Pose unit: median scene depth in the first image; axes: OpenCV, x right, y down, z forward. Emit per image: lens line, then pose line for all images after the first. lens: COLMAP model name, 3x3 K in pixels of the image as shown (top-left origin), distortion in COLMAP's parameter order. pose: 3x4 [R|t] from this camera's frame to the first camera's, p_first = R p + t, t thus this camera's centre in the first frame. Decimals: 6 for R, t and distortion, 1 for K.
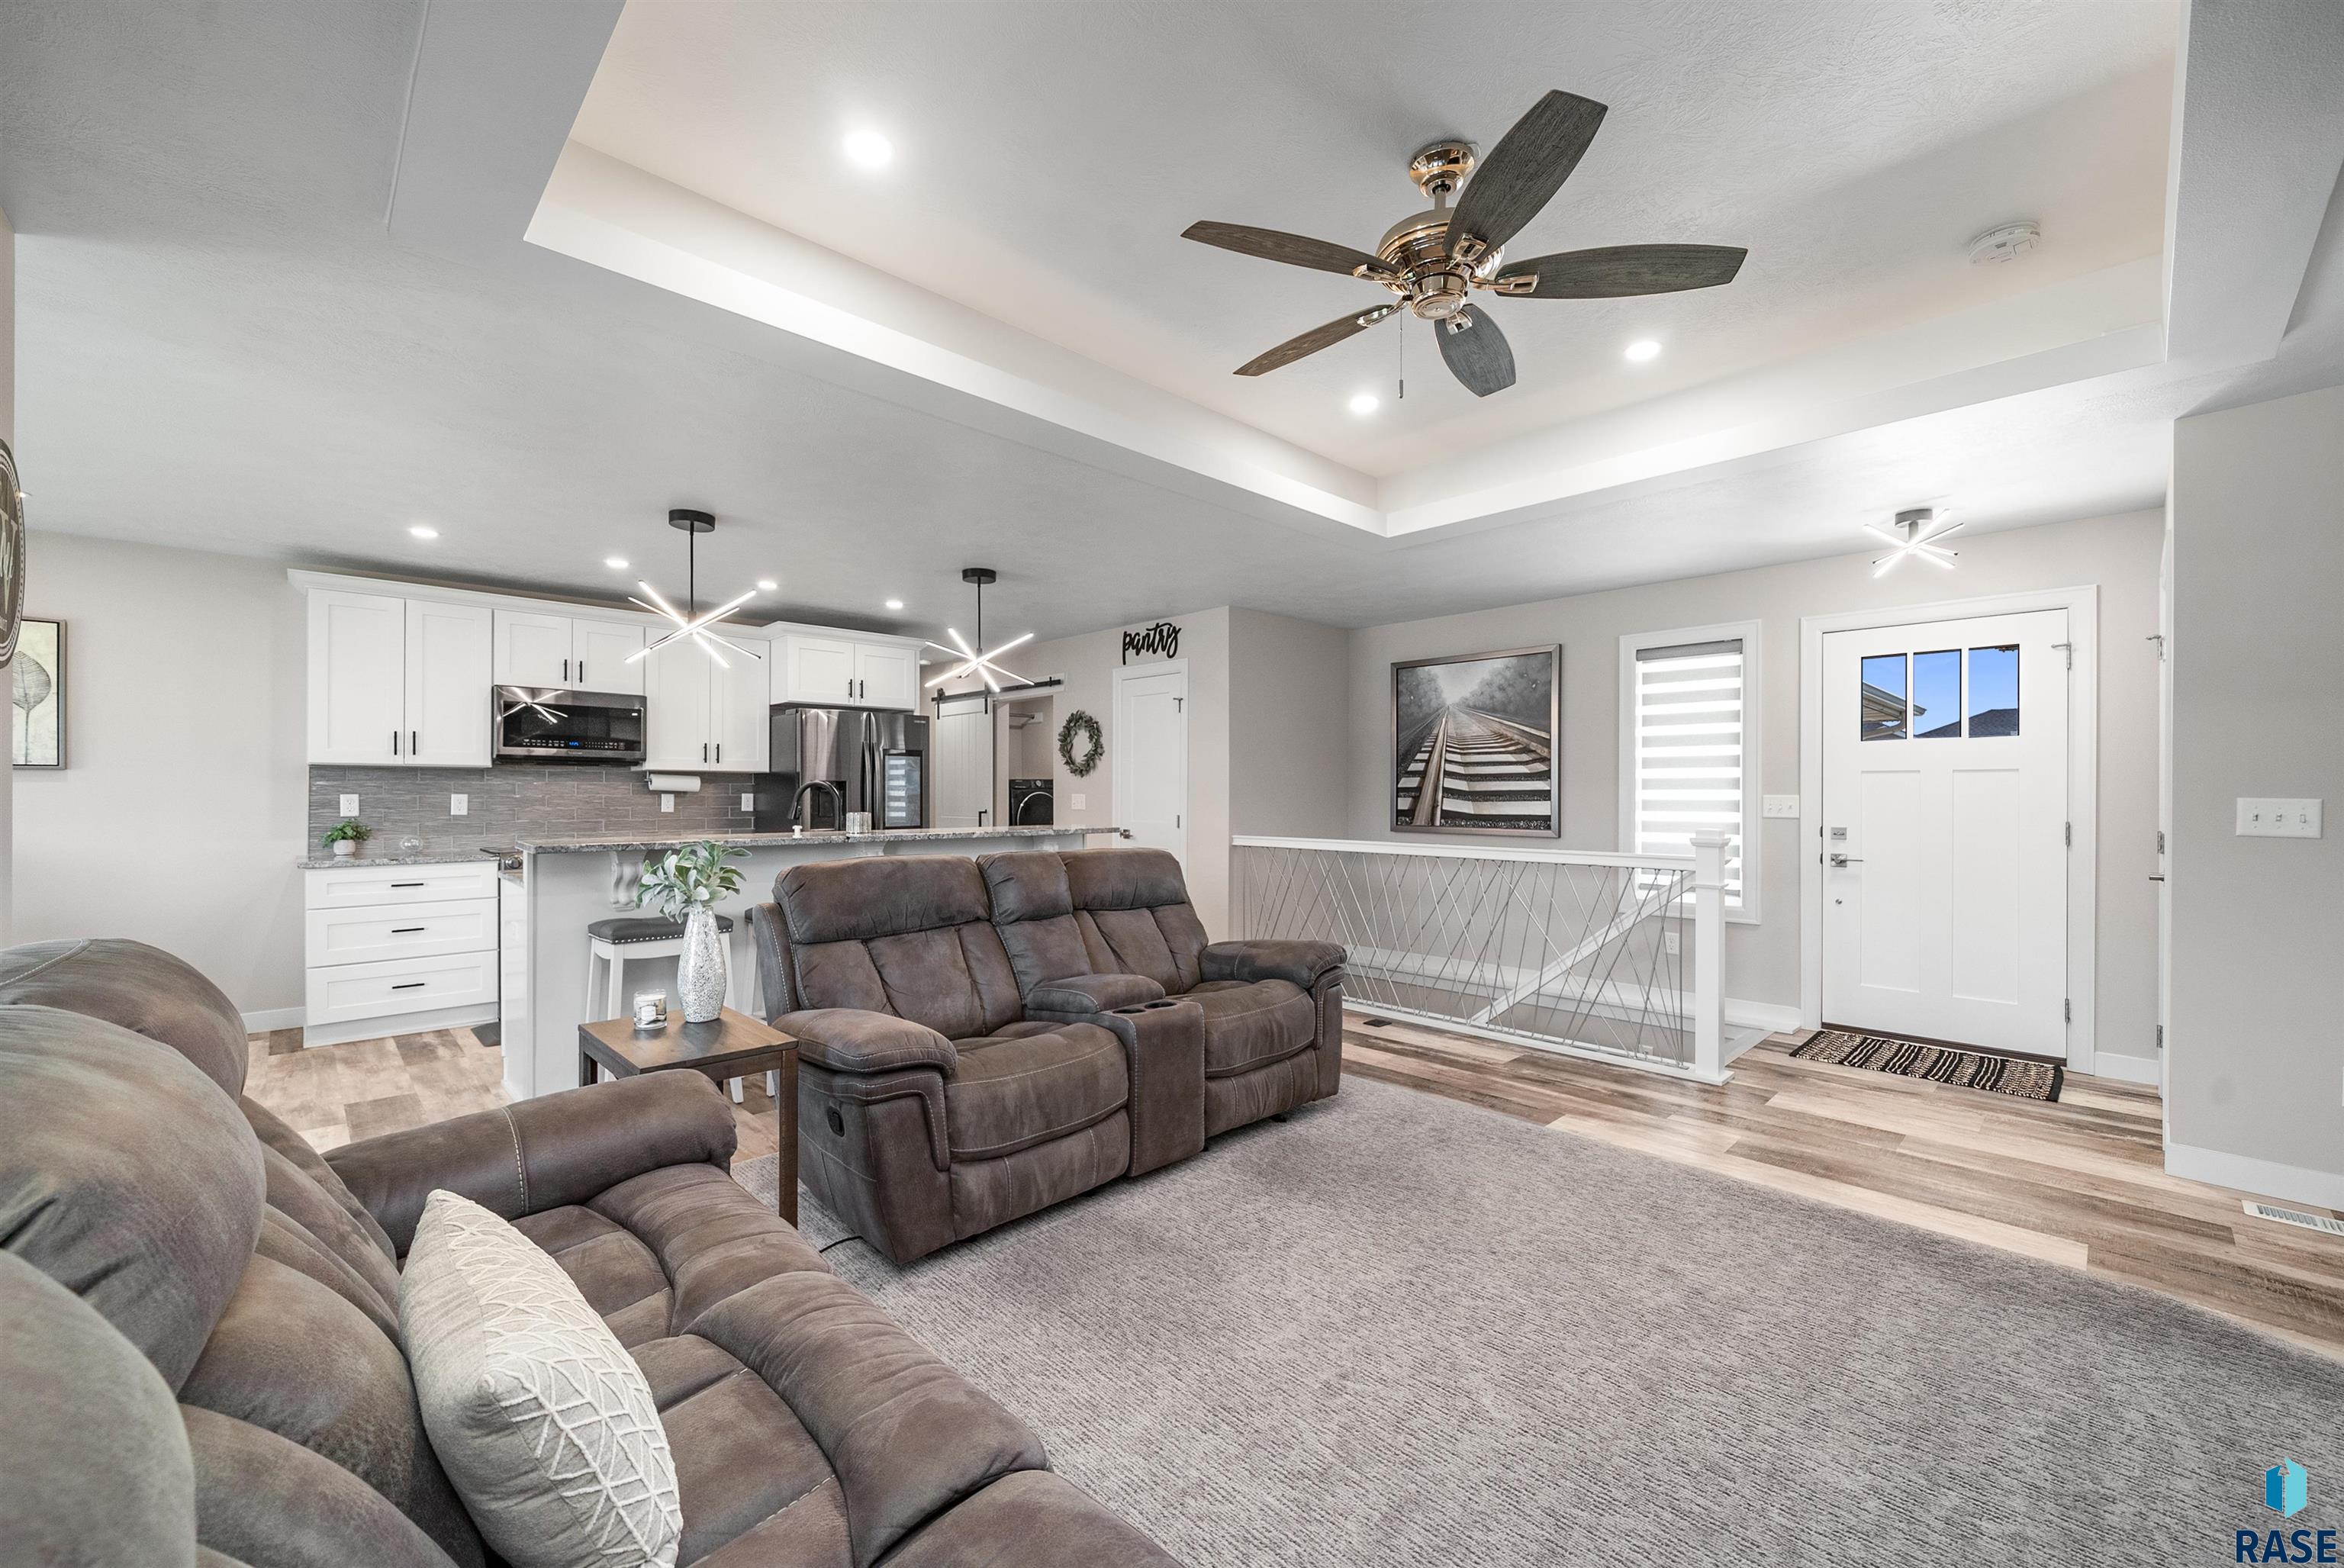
lens RADIAL K [[925.2, 0, 1173.3], [0, 925.2, 791.8], [0, 0, 1]] dist [-0.000888, -0.000109]
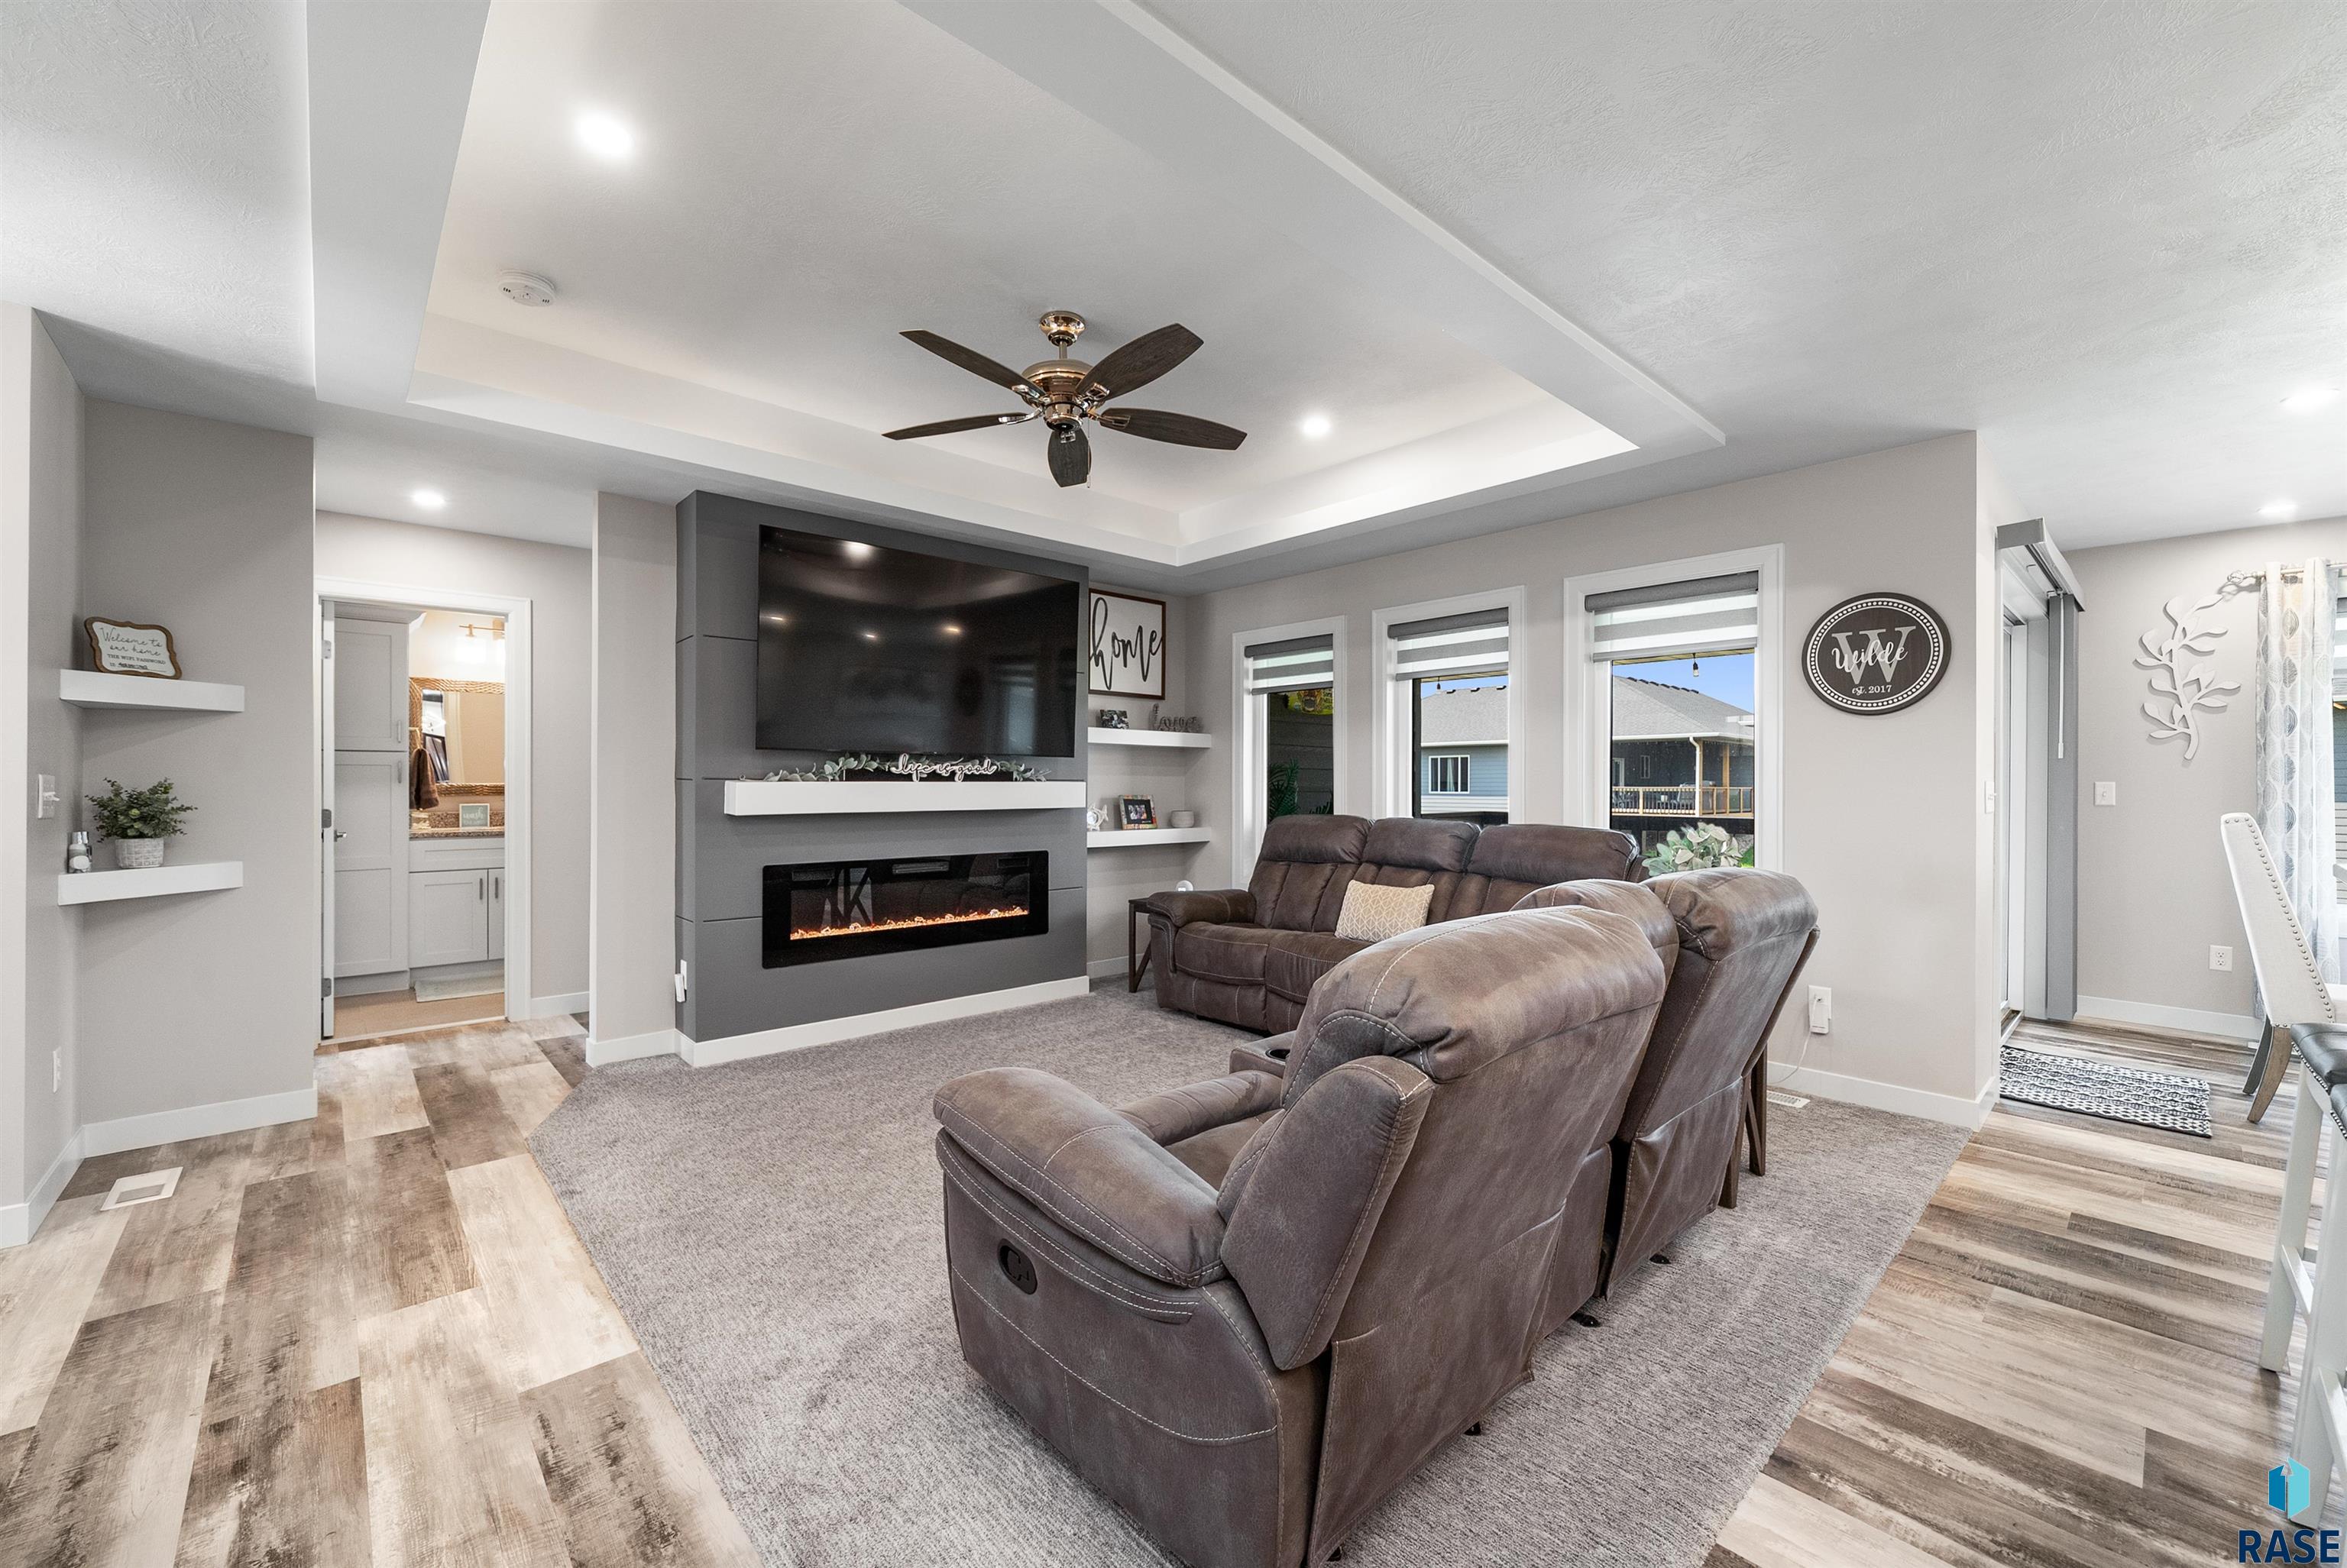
lens RADIAL K [[926.2, 0, 1174.4], [0, 926.2, 789.0], [0, 0, 1]] dist [-0.000888, -0.000109]
pose [[-0.999784, -0.004858, 0.020220, 0.030637], [-0.004721, 0.999966, 0.006801, 0.004980], [-0.020252, 0.006704, -0.999772, 0.884385]]
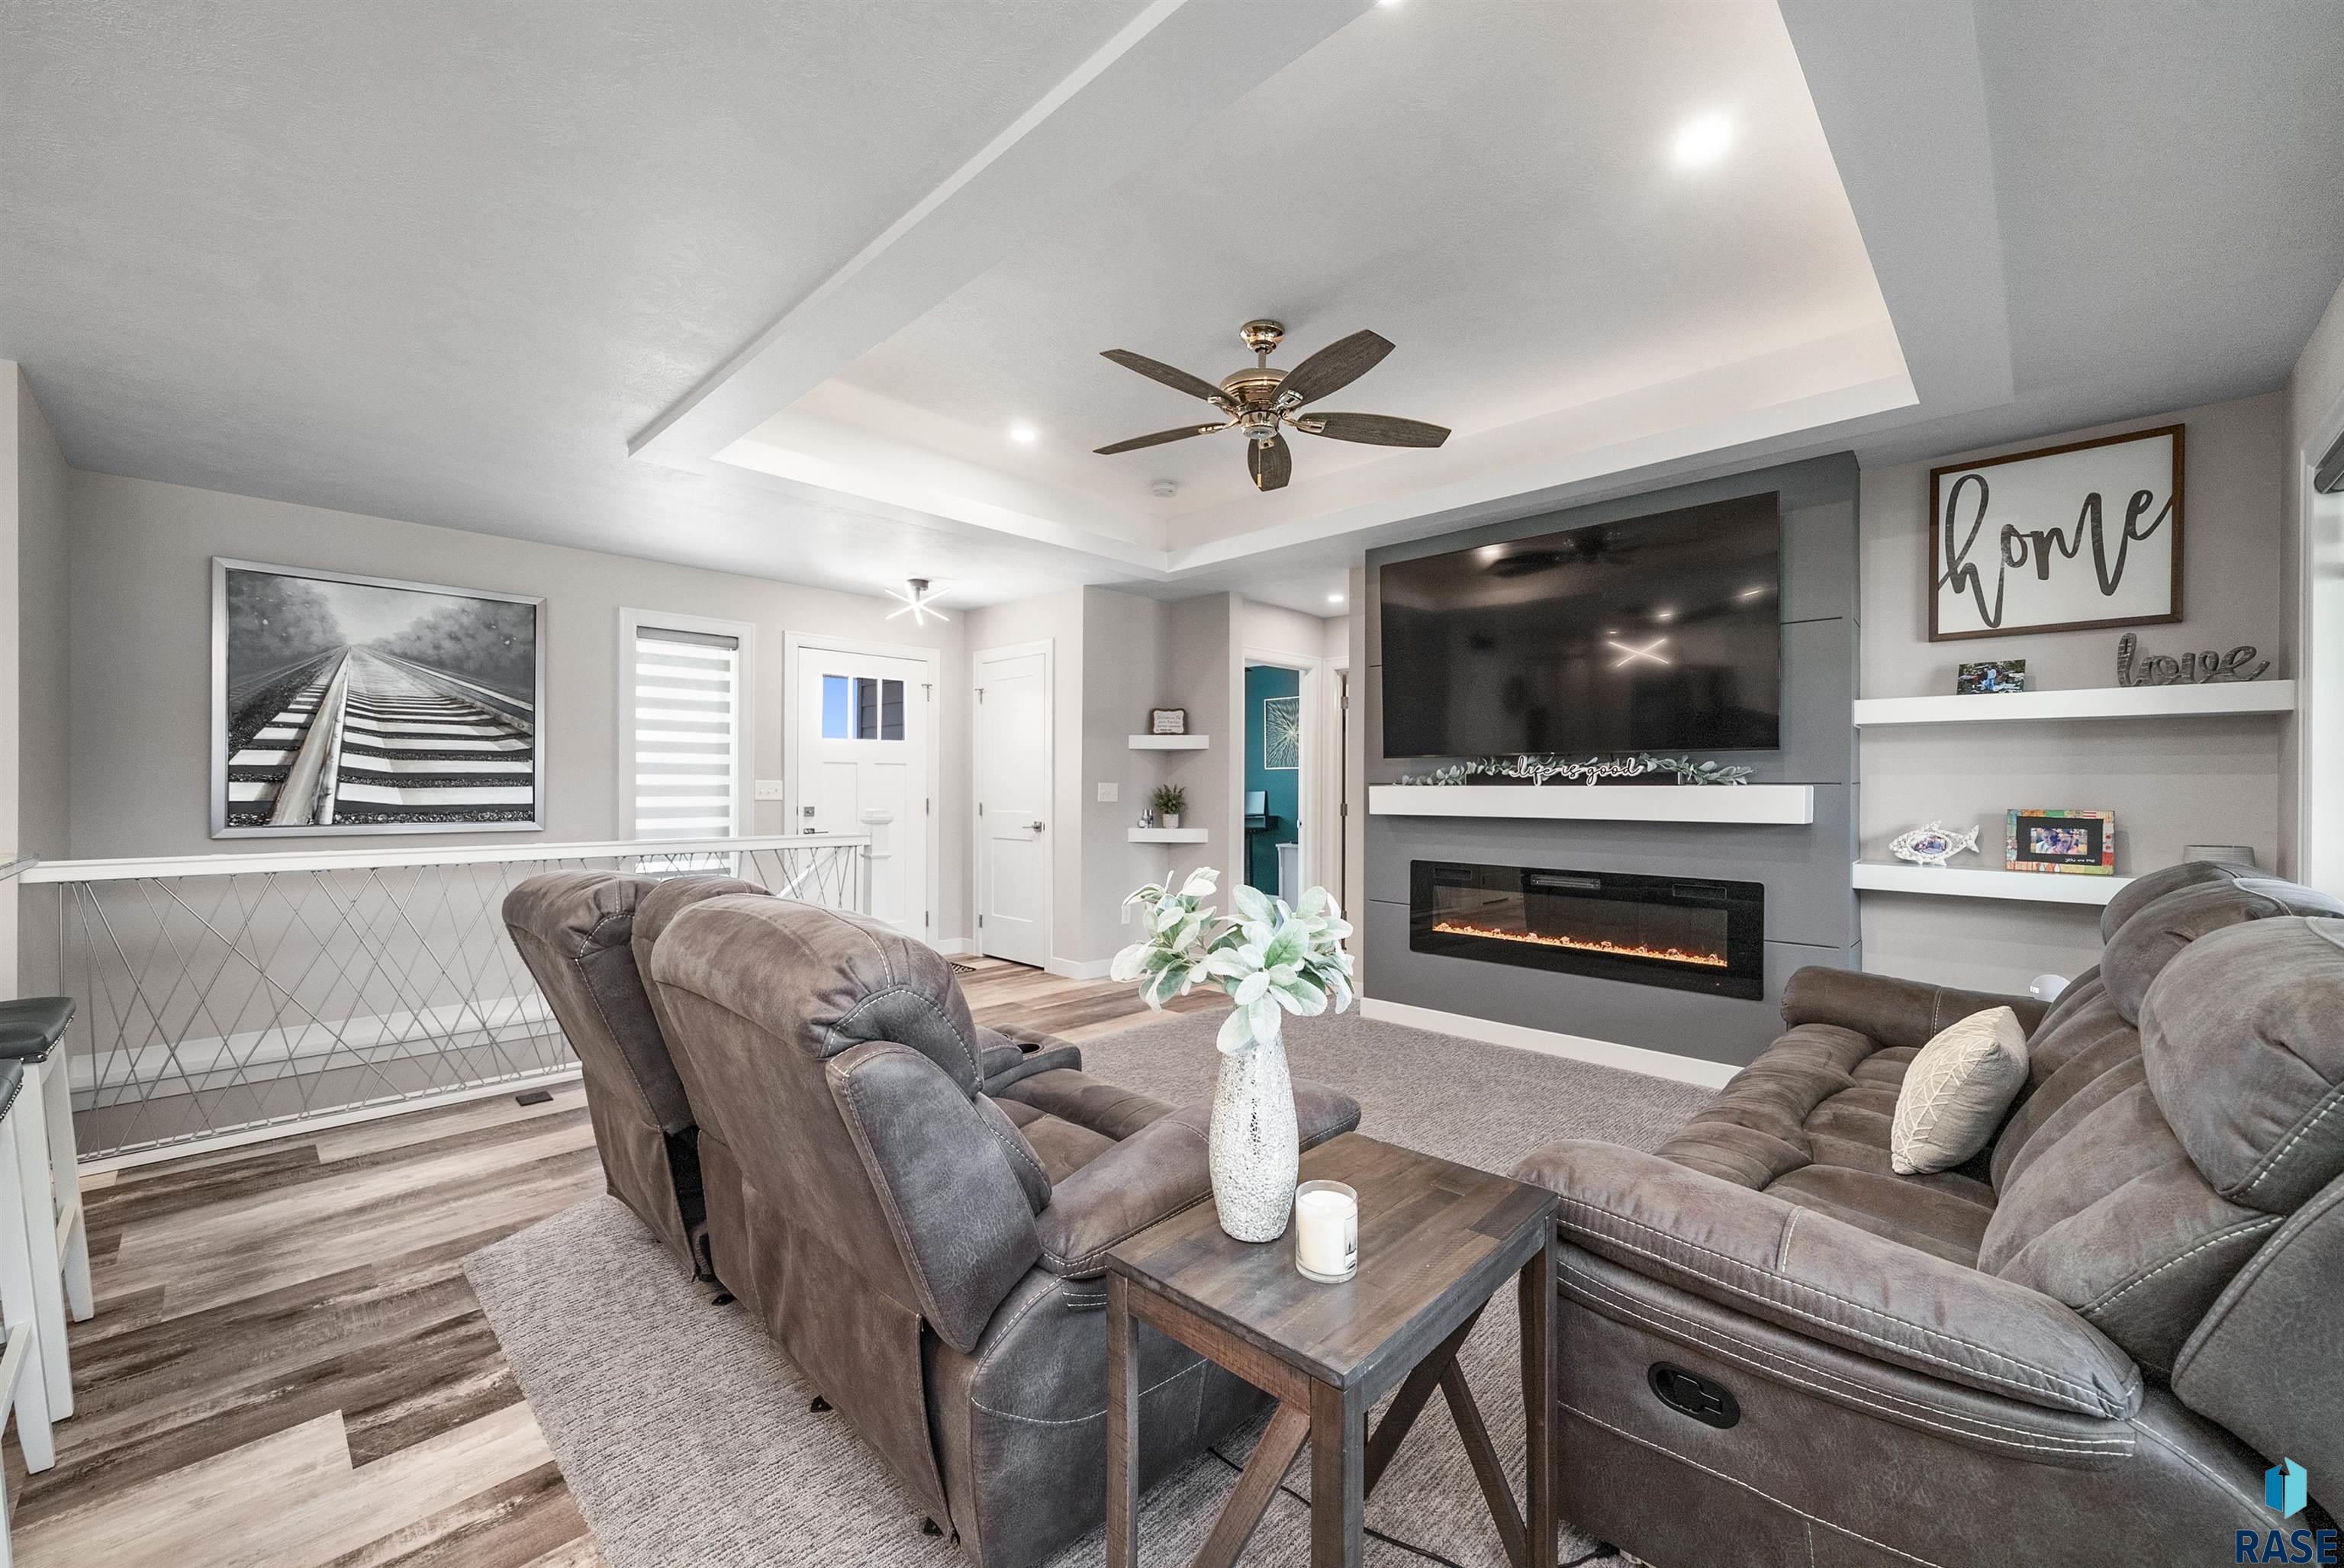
lens RADIAL K [[925.2, 0, 1173.5], [0, 925.2, 787.7], [0, 0, 1]] dist [-0.000888, -0.000109]
pose [[-0.040331, -0.003155, 0.999181, -0.416209], [-0.004018, 0.999987, 0.002996, 0.005882], [-0.999178, -0.003894, -0.040343, 0.440498]]
